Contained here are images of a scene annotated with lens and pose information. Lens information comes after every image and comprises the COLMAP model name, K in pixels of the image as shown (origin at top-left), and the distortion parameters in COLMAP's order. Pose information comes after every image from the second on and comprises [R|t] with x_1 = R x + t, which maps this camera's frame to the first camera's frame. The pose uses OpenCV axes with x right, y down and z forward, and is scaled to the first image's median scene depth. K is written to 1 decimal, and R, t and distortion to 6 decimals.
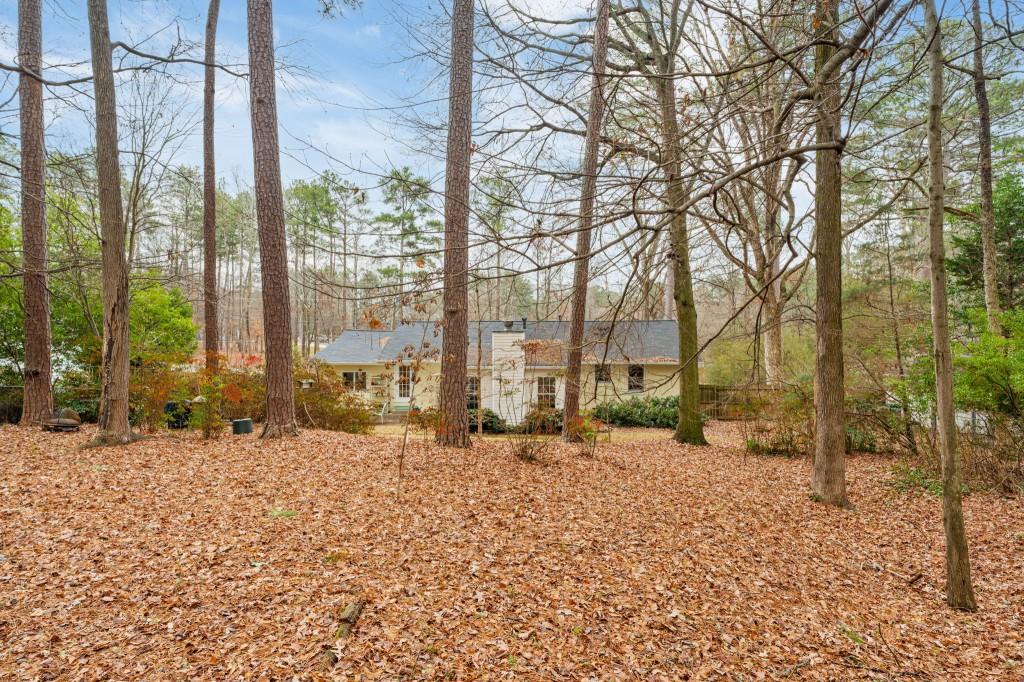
lens RADIAL K [[461.7, 0, 511.2], [0, 461.7, 335.9], [0, 0, 1]] dist [-0.002384, 0.000744]
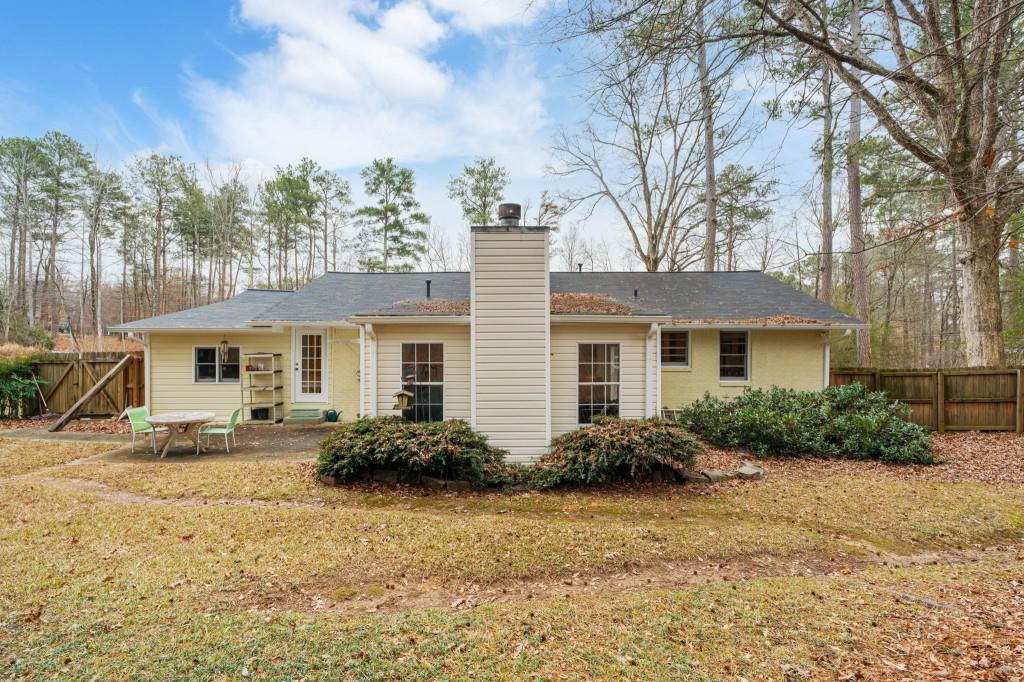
lens RADIAL K [[461.7, 0, 511.2], [0, 461.7, 335.9], [0, 0, 1]] dist [-0.002384, 0.000744]
pose [[0.999519, -0.002933, 0.030876, -0.013476], [0.002615, 0.999943, 0.010322, 0.060365], [-0.030904, -0.010237, 0.999470, 0.449483]]
